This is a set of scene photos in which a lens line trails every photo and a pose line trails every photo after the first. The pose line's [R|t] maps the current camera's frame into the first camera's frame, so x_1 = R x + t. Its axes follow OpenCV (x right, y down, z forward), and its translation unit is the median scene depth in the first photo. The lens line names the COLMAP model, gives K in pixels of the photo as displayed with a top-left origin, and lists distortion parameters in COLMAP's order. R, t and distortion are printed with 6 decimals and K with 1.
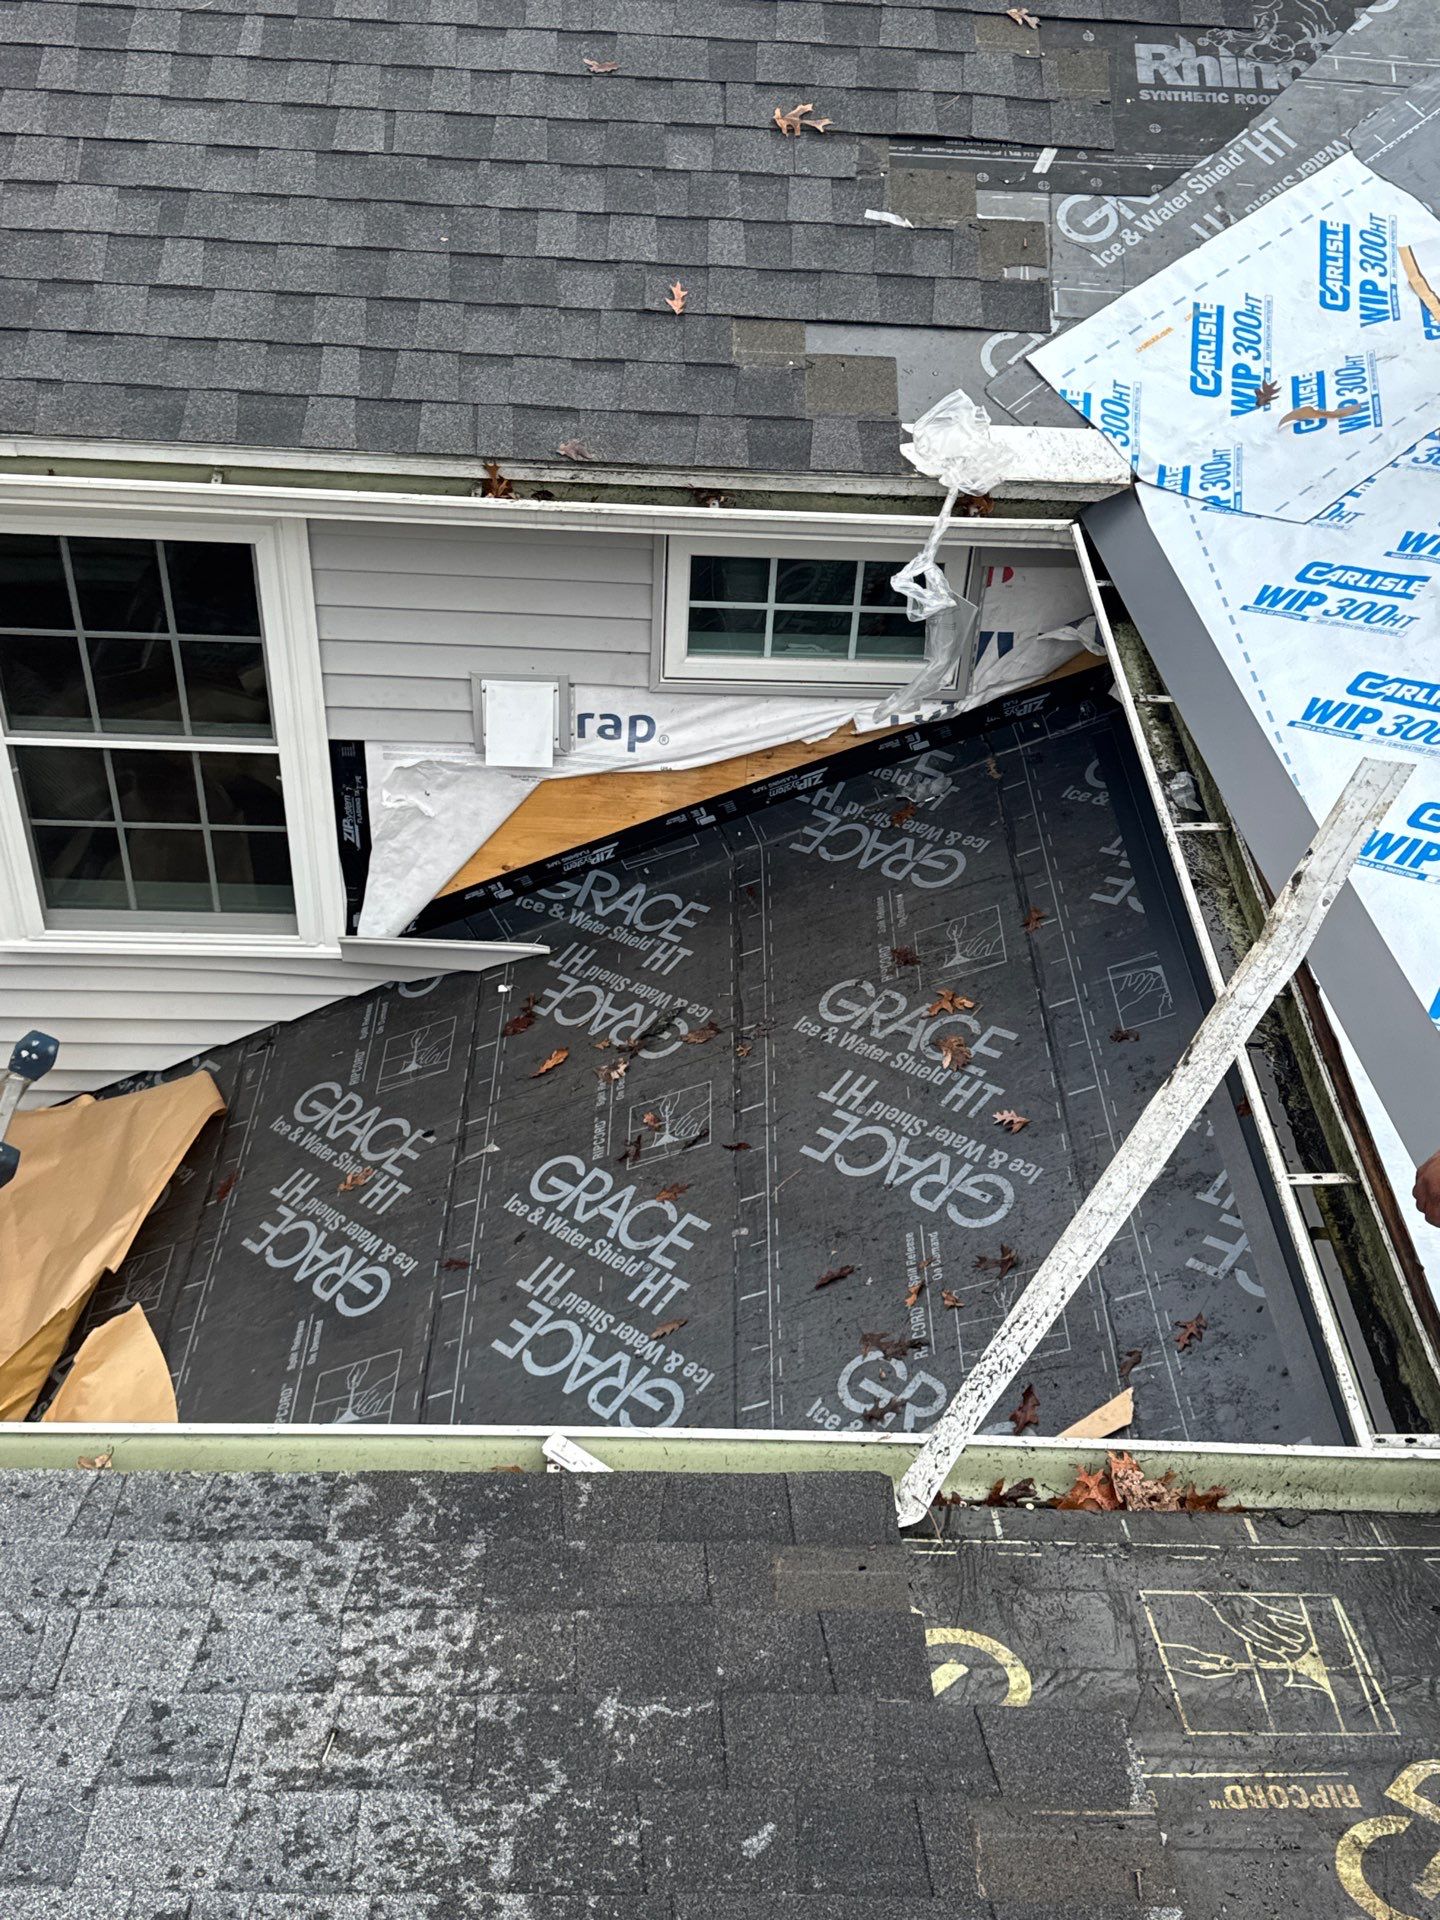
lens RADIAL K [[2071.7, 0, 756.7], [0, 2071.7, 966.6], [0, 0, 1]] dist [0.207757, -0.493562]
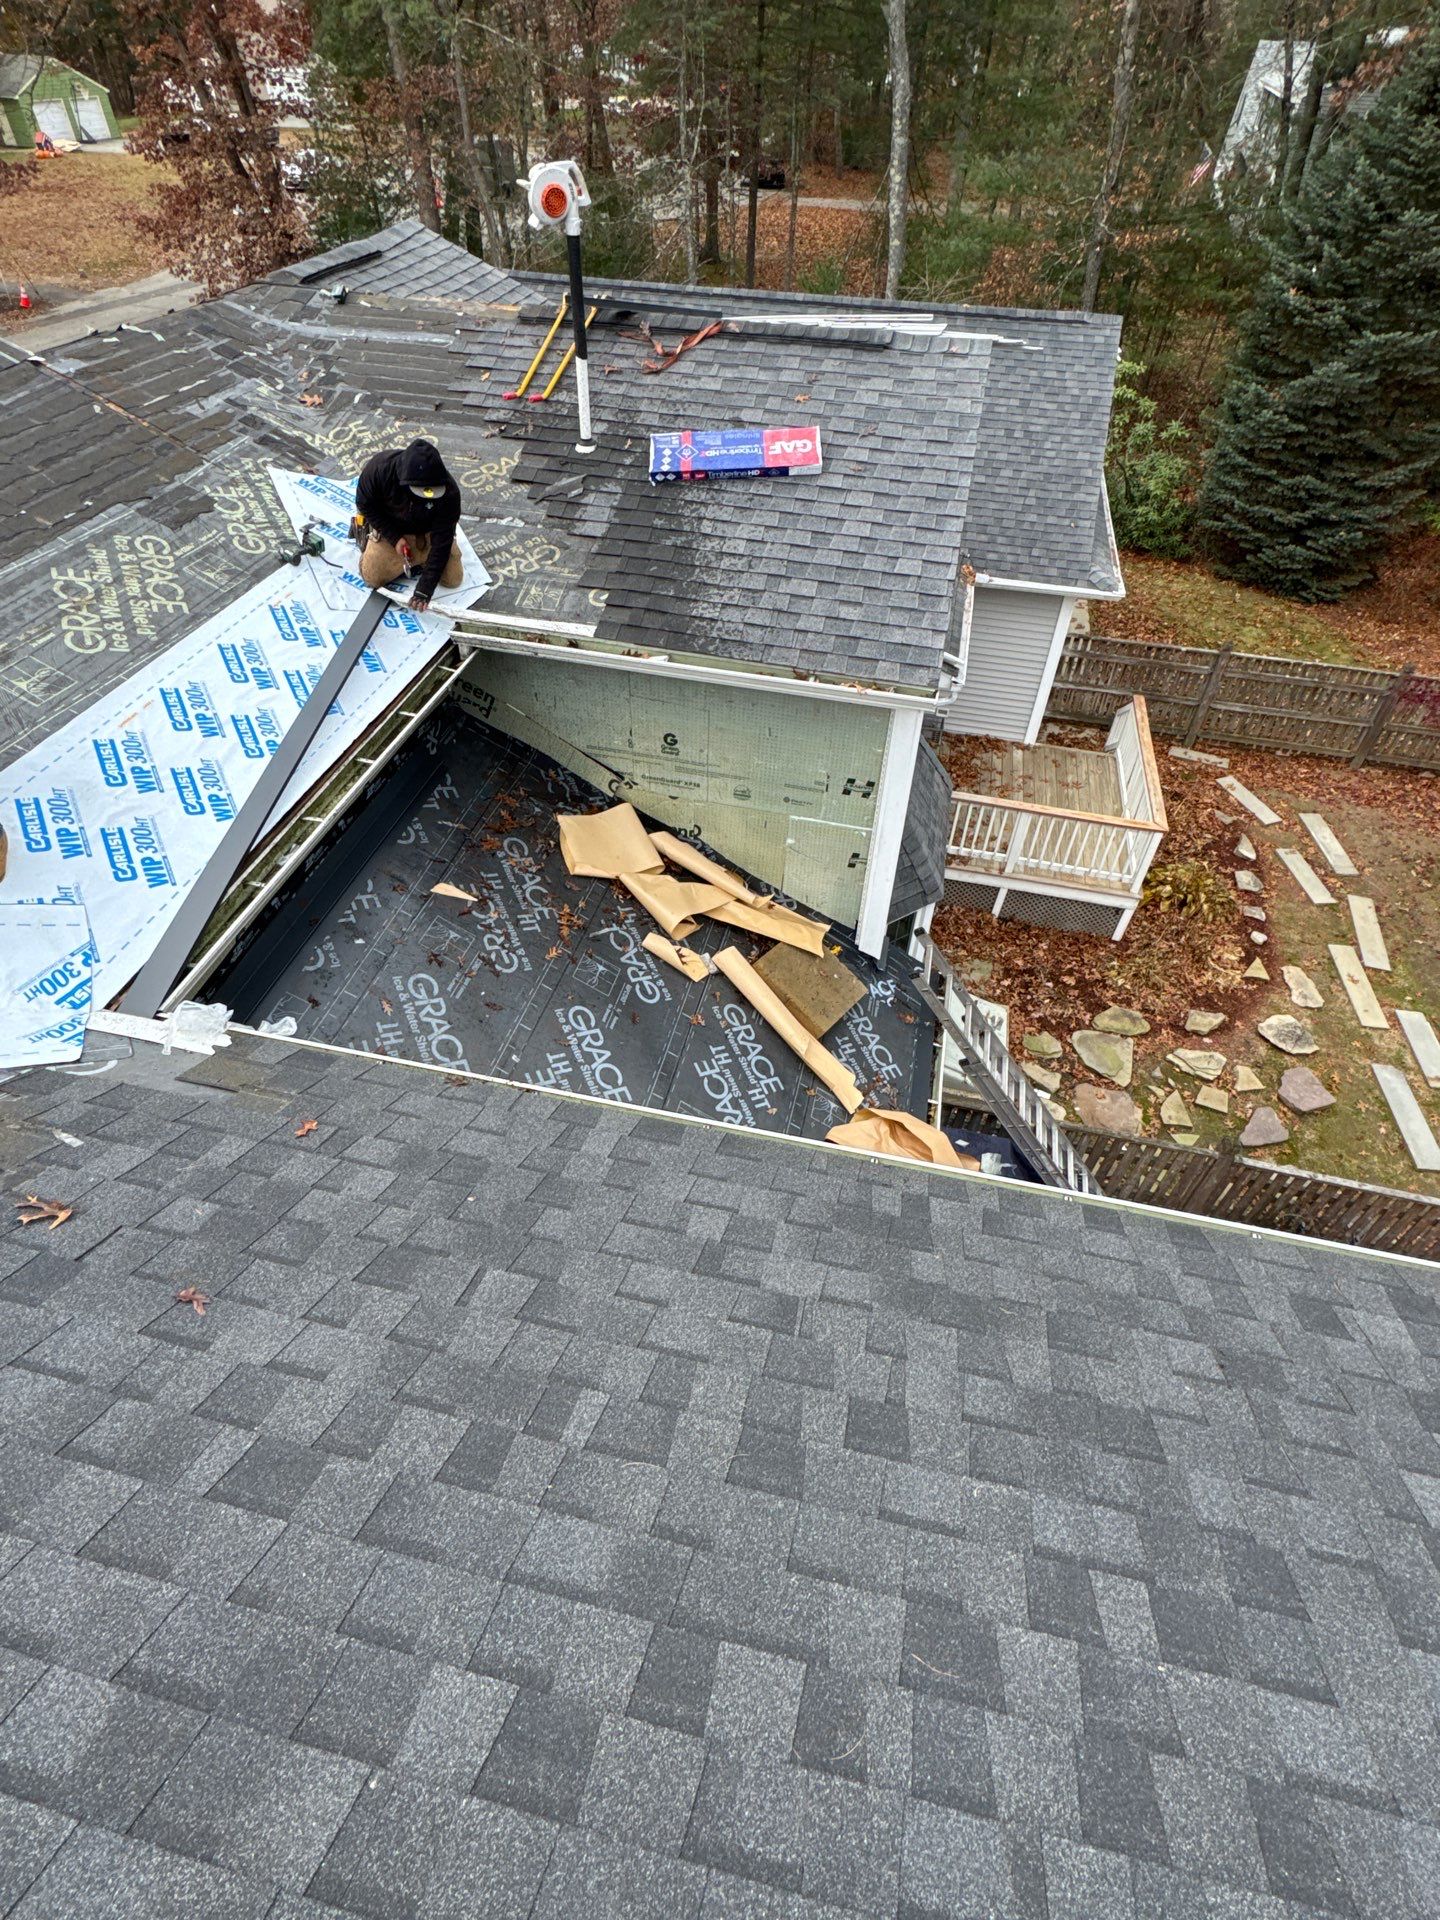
lens RADIAL K [[1005.5, 0, 730.9], [0, 1005.5, 969.1], [0, 0, 1]] dist [-0.002338, -0.000632]
pose [[-0.965891, -0.230970, 0.117077, -0.320186], [0.090179, 0.123794, 0.988202, -0.885113], [-0.242738, 0.965053, -0.098743, 0.937001]]
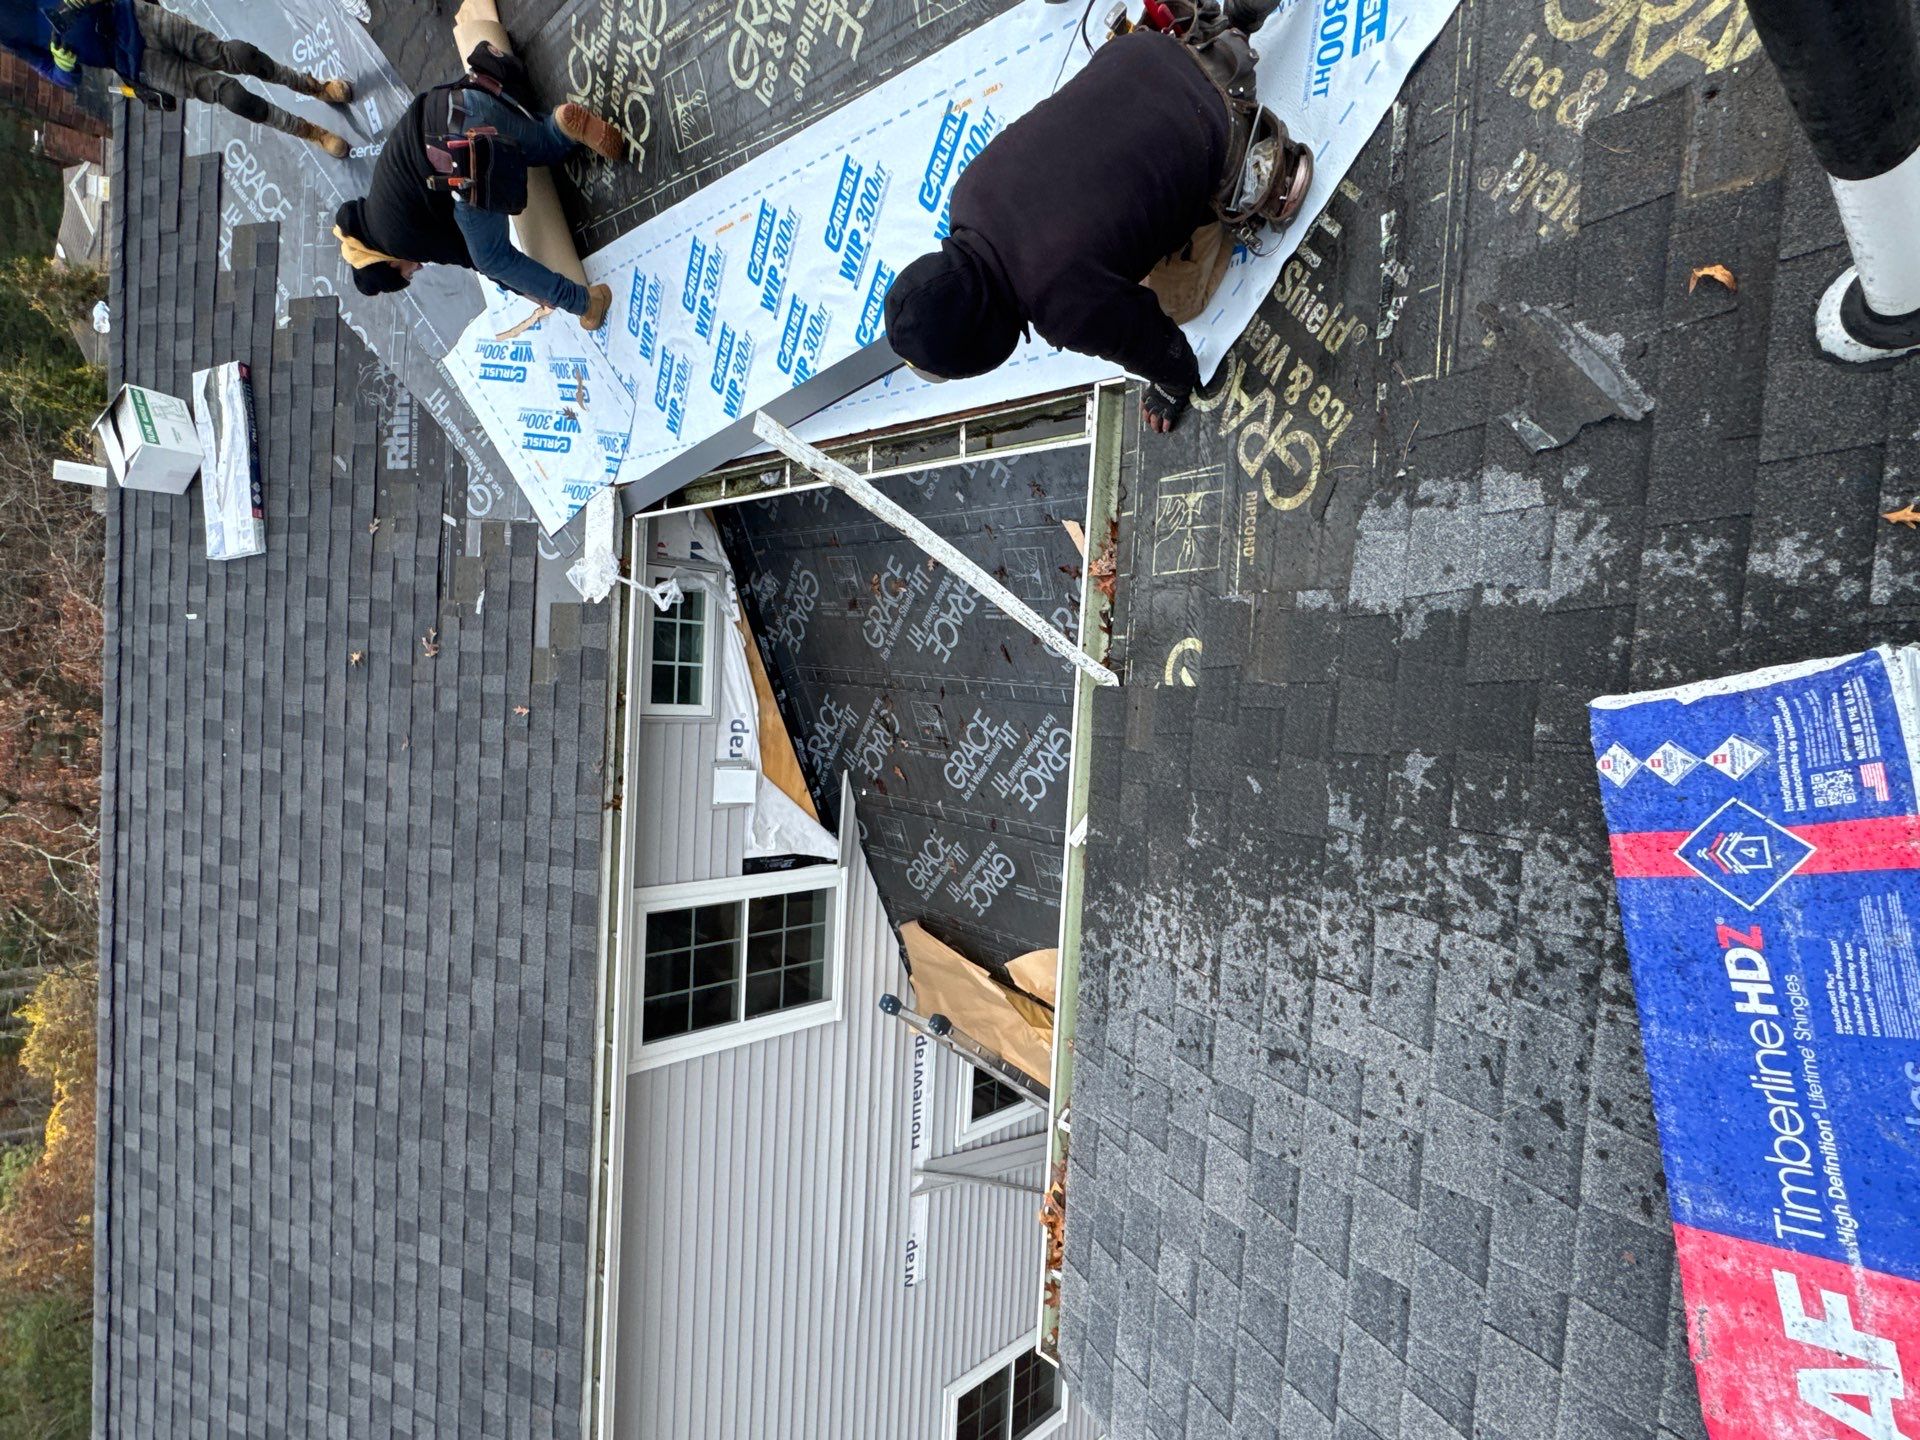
lens RADIAL K [[990.7, 0, 961.8], [0, 990.7, 721.7], [0, 0, 1]] dist [-0.004048, -0.000059]
pose [[0.032190, -0.994162, -0.102984, 0.065185], [0.994487, 0.021571, 0.102613, 0.005389], [-0.099793, -0.105719, 0.989376, 0.017243]]
